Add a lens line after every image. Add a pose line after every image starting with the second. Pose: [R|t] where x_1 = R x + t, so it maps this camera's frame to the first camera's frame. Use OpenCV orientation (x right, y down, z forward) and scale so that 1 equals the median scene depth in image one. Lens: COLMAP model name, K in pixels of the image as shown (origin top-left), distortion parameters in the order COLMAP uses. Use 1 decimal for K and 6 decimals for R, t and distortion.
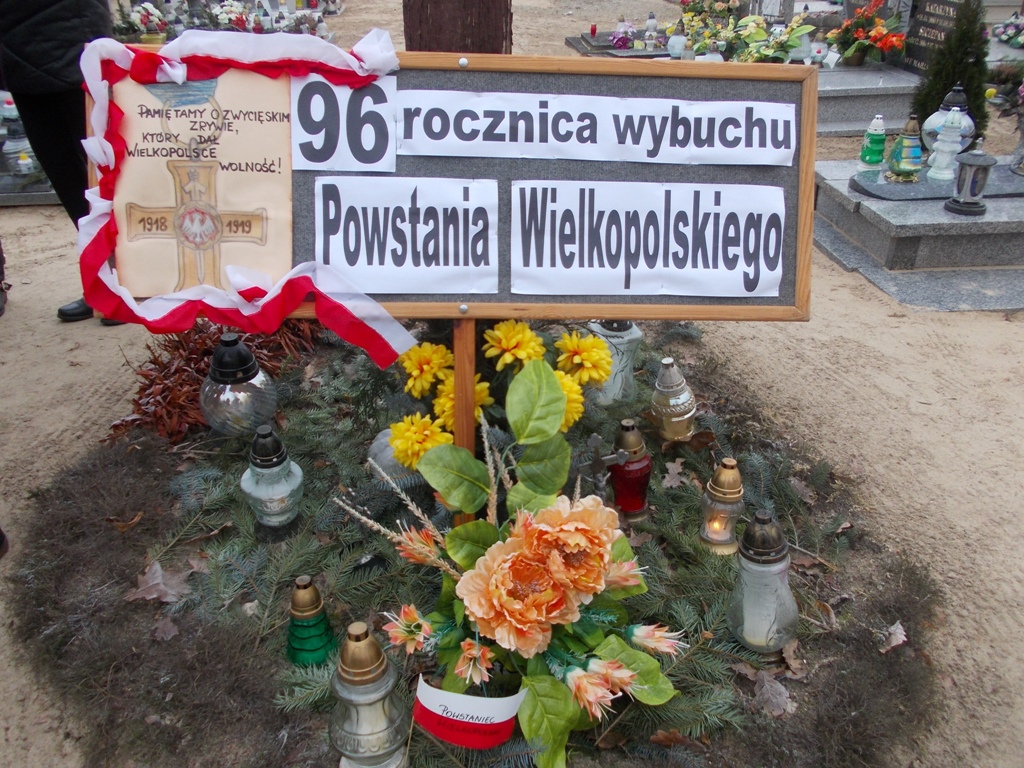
lens RADIAL K [[892.1, 0, 516.5], [0, 892.1, 382.2], [0, 0, 1]] dist [-0.020448, 0.002801]
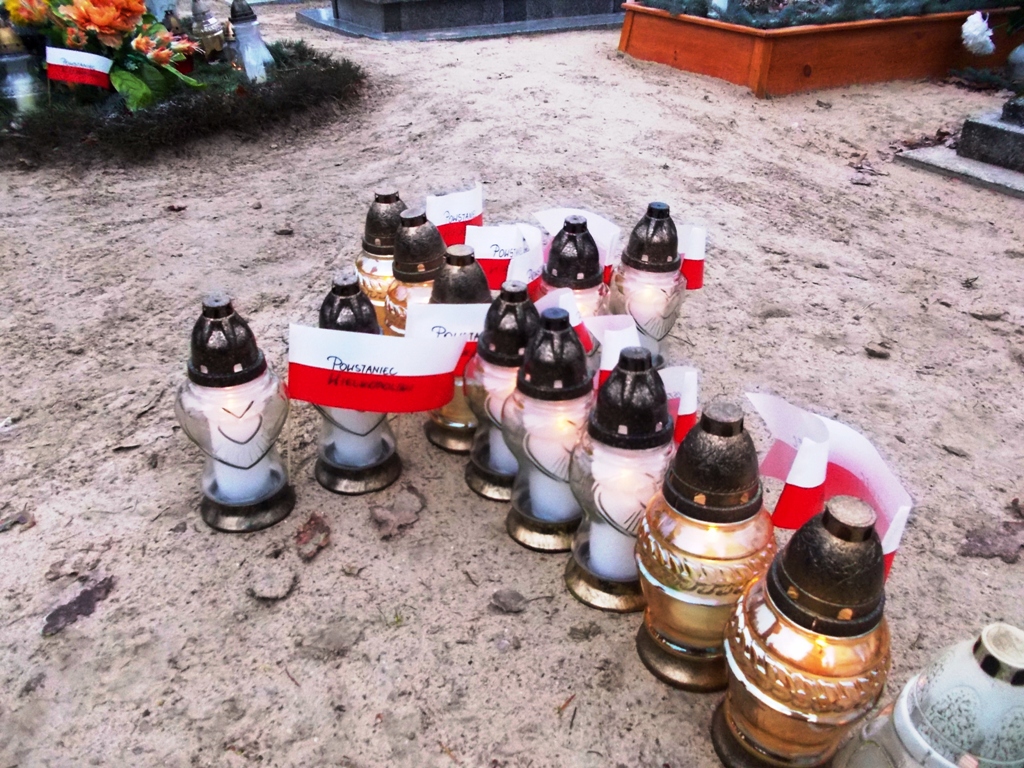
lens RADIAL K [[892.1, 0, 511.0], [0, 892.1, 388.9], [0, 0, 1]] dist [-0.020448, 0.002801]
pose [[0.905499, -0.210830, 0.368268, -0.071252], [0.216084, 0.975989, 0.027437, 0.893074], [-0.365210, 0.054733, 0.929315, -0.714820]]
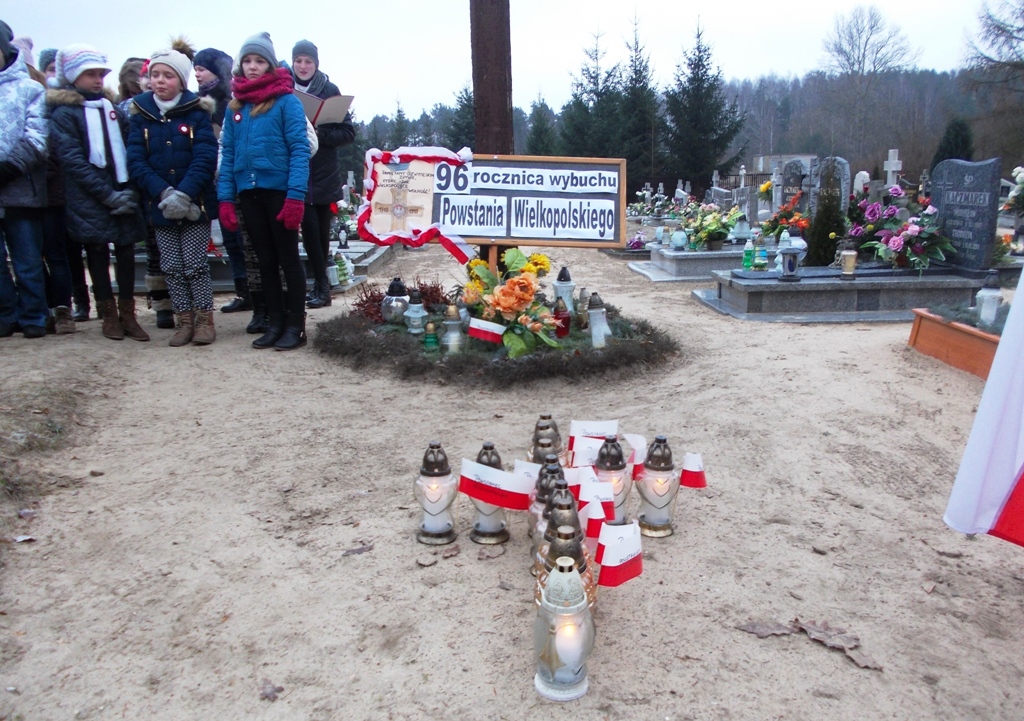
lens RADIAL K [[956.1, 0, 511.2], [0, 956.1, 361.4], [0, 0, 1]] dist [-0.024722, 0.000000]
pose [[0.996570, 0.004025, -0.082655, 0.238601], [-0.029500, 0.950478, -0.309390, 1.169853], [0.077316, 0.310767, 0.947336, -1.637348]]
